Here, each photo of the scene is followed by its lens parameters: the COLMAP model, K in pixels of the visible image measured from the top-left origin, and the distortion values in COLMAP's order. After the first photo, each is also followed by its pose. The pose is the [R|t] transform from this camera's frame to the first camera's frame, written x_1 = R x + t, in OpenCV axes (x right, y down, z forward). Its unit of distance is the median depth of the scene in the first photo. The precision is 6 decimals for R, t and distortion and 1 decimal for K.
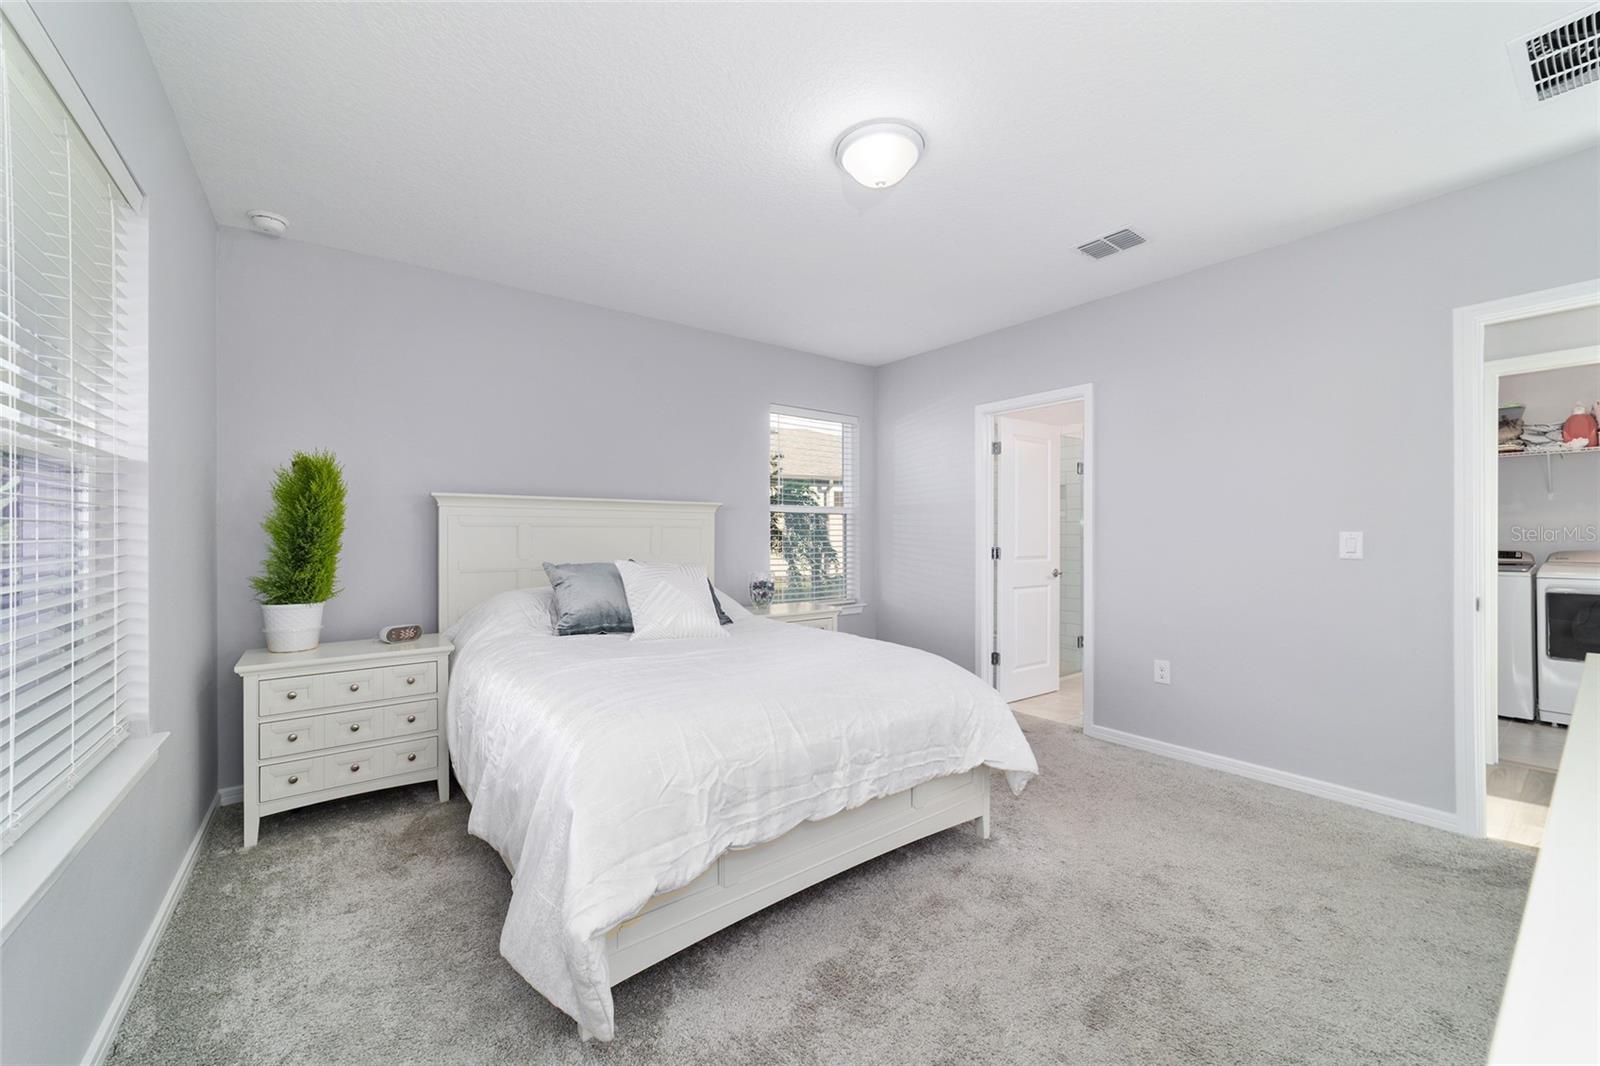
lens RADIAL K [[607.0, 0, 800.8], [0, 607.0, 527.2], [0, 0, 1]] dist [-0.006445, 0.000531]
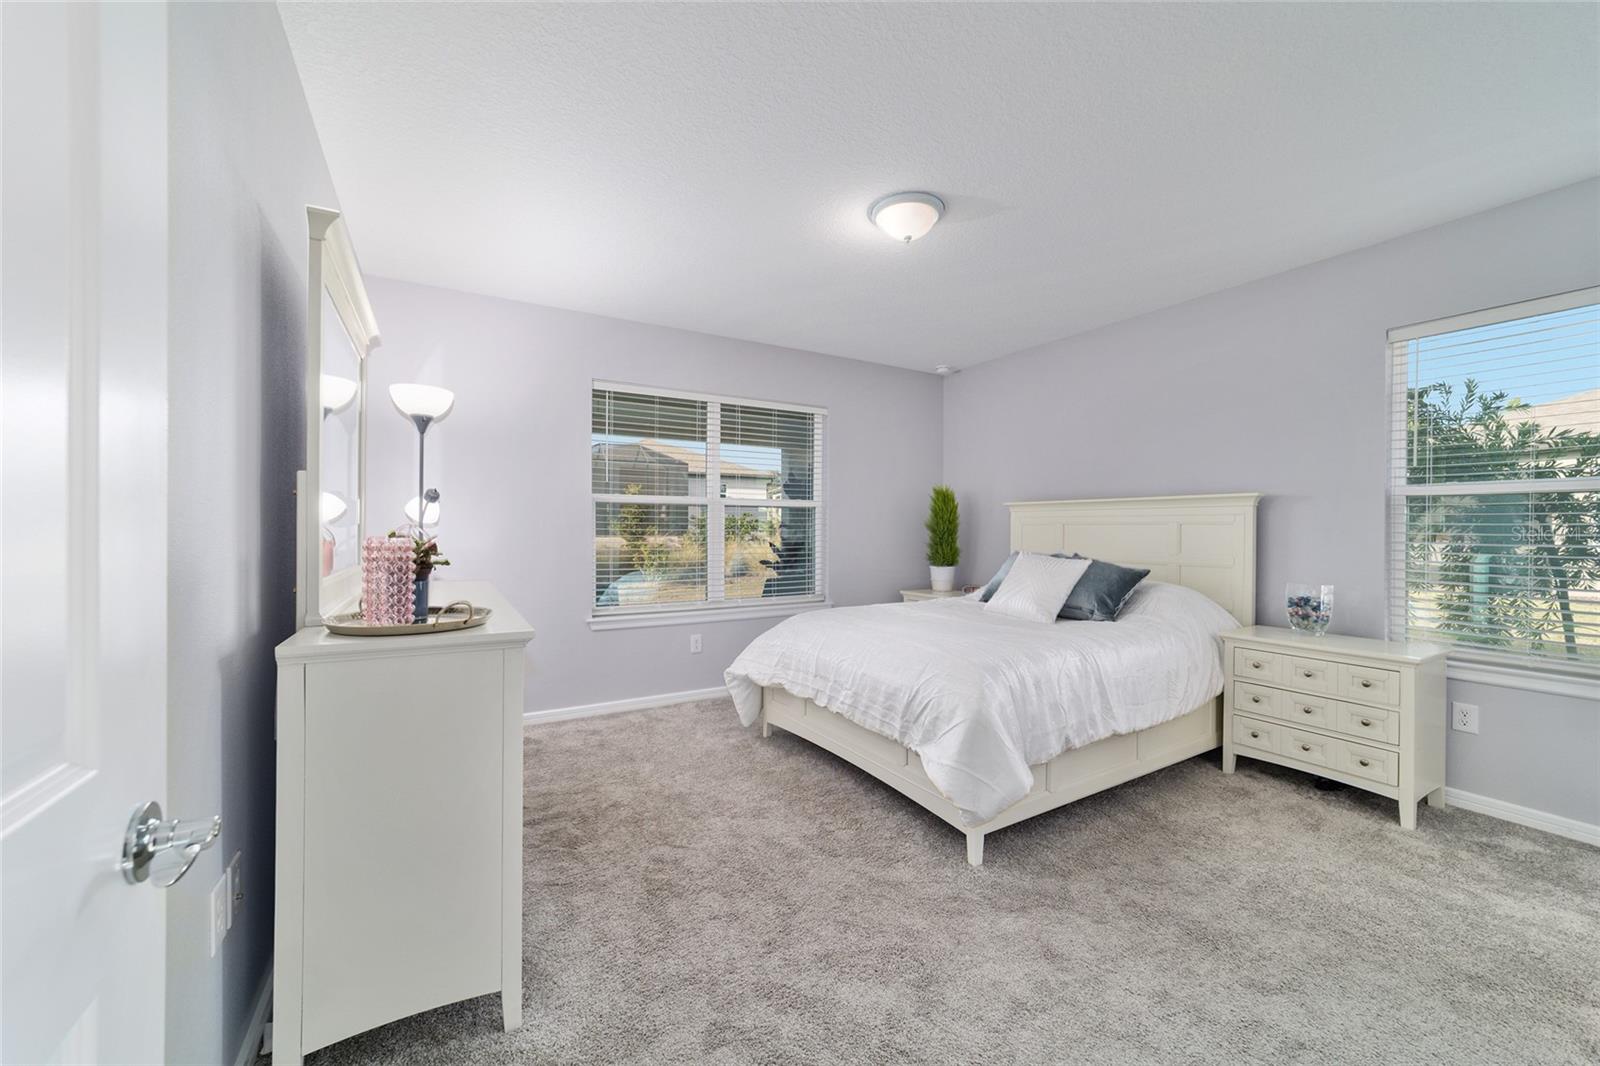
lens RADIAL K [[607.0, 0, 800.8], [0, 607.0, 527.2], [0, 0, 1]] dist [-0.006445, 0.000531]
pose [[-0.114365, 0.006503, -0.993417, 1.002943], [0.023581, 0.999715, 0.003829, -0.015141], [0.993159, -0.022988, -0.114486, 0.685852]]
